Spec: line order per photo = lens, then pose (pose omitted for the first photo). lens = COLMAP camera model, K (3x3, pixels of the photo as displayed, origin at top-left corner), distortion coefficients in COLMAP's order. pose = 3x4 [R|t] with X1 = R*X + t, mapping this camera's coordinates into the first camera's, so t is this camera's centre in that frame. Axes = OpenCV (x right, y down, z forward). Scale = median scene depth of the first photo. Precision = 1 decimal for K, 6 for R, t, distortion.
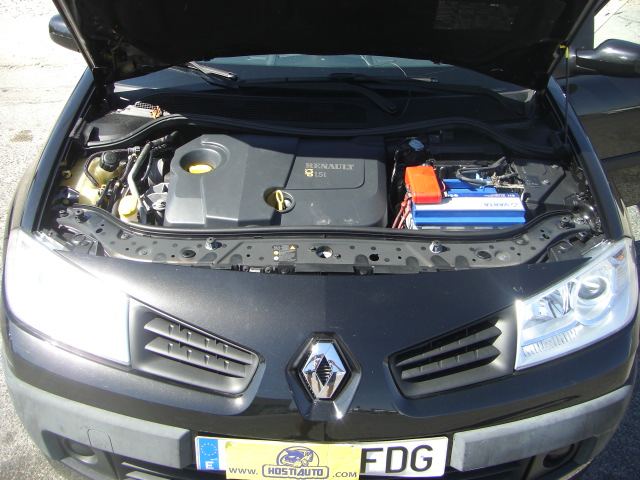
lens RADIAL K [[727.9, 0, 318.1], [0, 727.9, 202.6], [0, 0, 1]] dist [-0.184546, 0.131381]
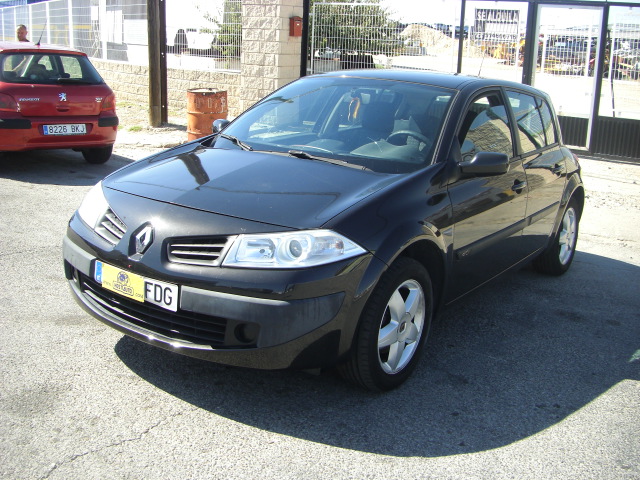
lens RADIAL K [[727.9, 0, 318.1], [0, 727.9, 202.6], [0, 0, 1]] dist [-0.184546, 0.131381]
pose [[0.813296, 0.137477, -0.565376, 1.551931], [-0.301223, 0.930821, -0.206973, 0.402985], [0.497809, 0.338634, 0.798444, -0.455973]]
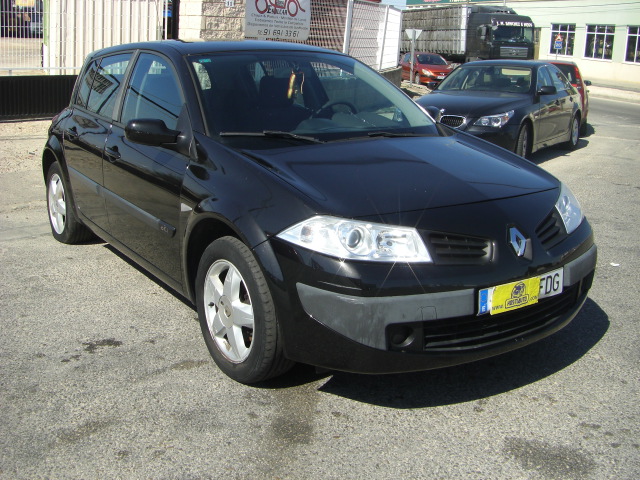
lens RADIAL K [[727.9, 0, 318.1], [0, 727.9, 202.6], [0, 0, 1]] dist [-0.184546, 0.131381]
pose [[0.819341, -0.121034, 0.560386, -1.460851], [0.254730, 0.952533, -0.166711, 0.309373], [-0.513608, 0.279340, 0.811280, -0.320317]]
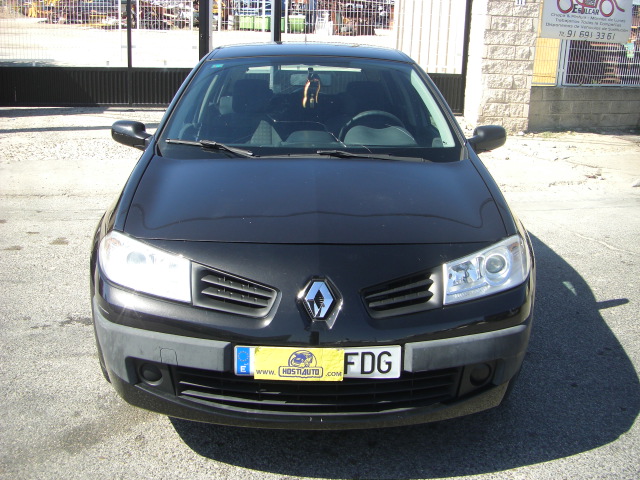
lens RADIAL K [[727.9, 0, 318.1], [0, 727.9, 202.6], [0, 0, 1]] dist [-0.184546, 0.131381]
pose [[0.999648, -0.006328, 0.025775, -0.031876], [0.012360, 0.970413, -0.241135, 0.395241], [-0.023486, 0.241369, 0.970149, -0.557245]]
